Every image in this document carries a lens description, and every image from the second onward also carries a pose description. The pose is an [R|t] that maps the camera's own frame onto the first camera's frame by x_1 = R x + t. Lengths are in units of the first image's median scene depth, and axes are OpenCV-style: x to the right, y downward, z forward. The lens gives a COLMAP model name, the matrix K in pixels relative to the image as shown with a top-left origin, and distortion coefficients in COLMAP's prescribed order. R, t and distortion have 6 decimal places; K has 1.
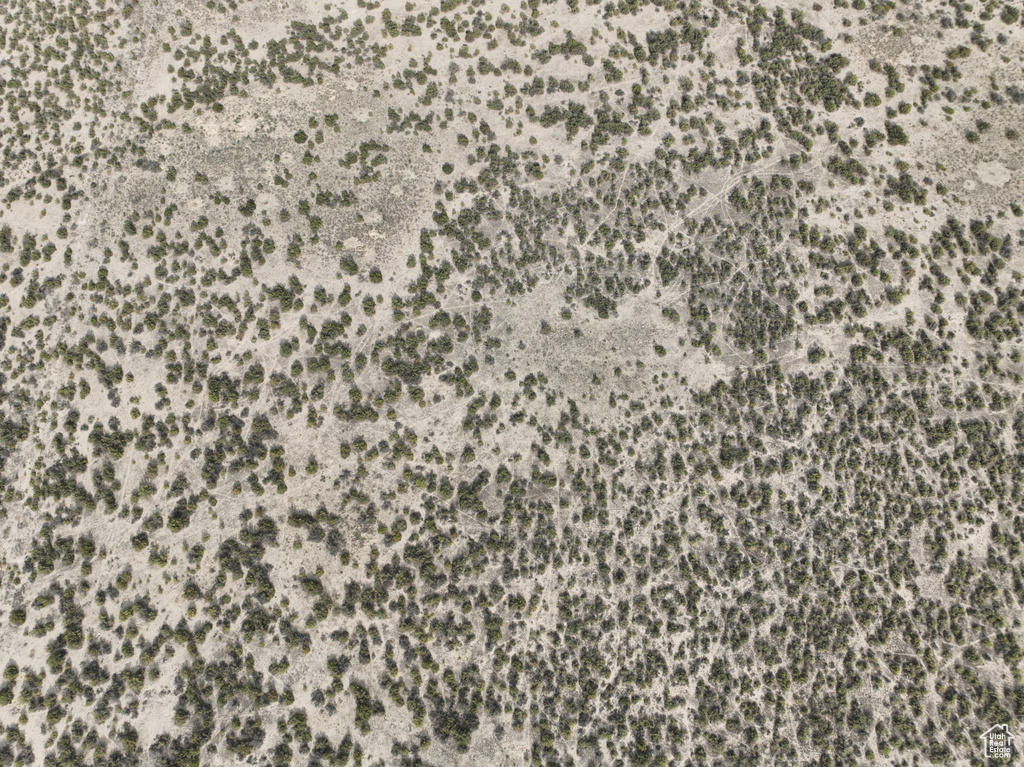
lens RADIAL K [[716.2, 0, 512.0], [0, 716.2, 383.5], [0, 0, 1]] dist [-0.002881, 0.020807]
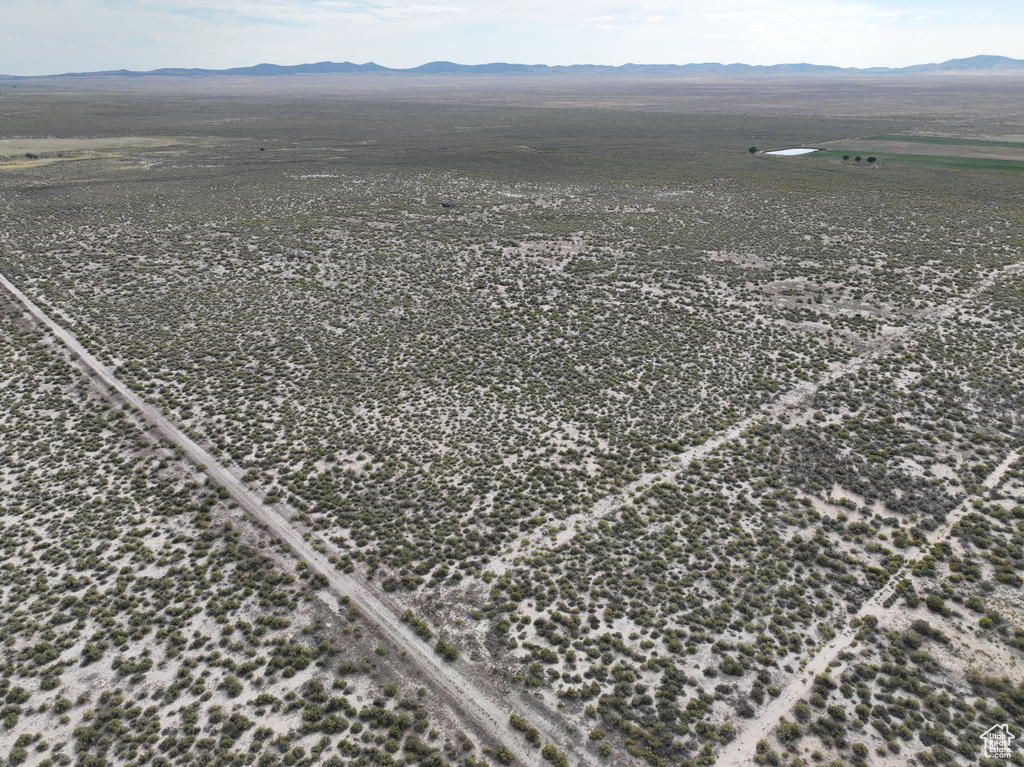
lens RADIAL K [[716.2, 0, 512.0], [0, 716.2, 383.5], [0, 0, 1]] dist [-0.002881, 0.020807]
pose [[-0.712441, -0.266679, 0.649084, -1.132542], [0.663269, 0.046119, 0.746959, -2.589460], [-0.229134, 0.962681, 0.144023, 1.244369]]
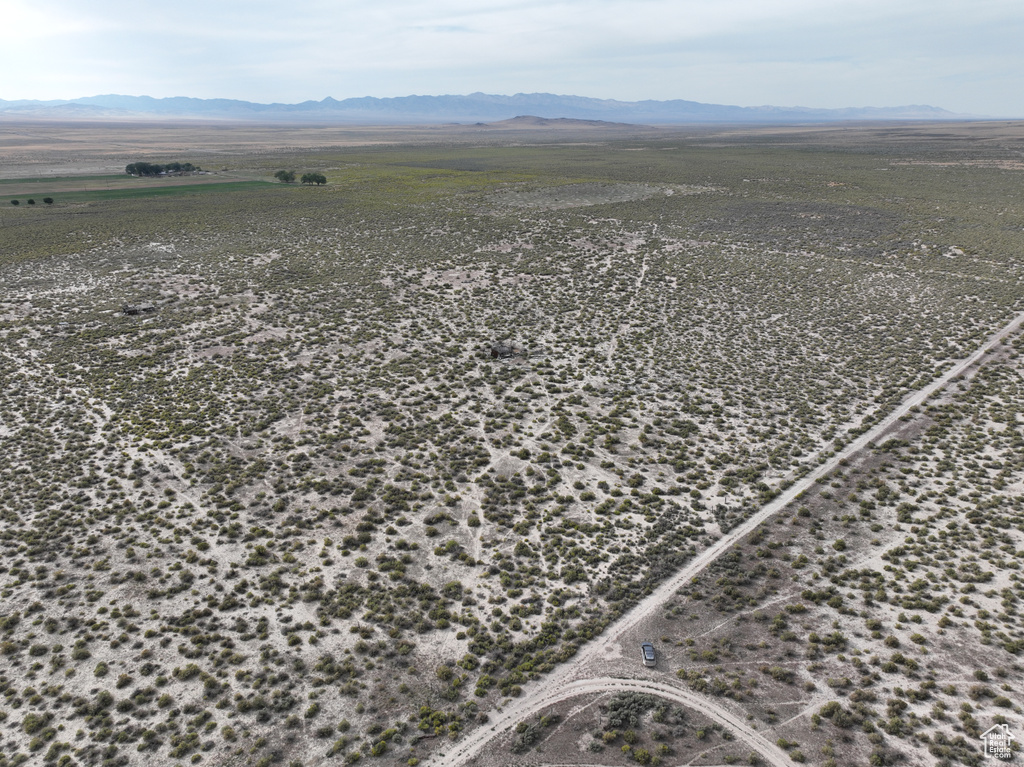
lens RADIAL K [[716.2, 0, 512.0], [0, 716.2, 383.5], [0, 0, 1]] dist [-0.002881, 0.020807]
pose [[-0.680506, 0.260010, -0.685060, 2.635743], [-0.687987, 0.095015, 0.719476, -2.487302], [0.252162, 0.960920, 0.114226, 1.230867]]
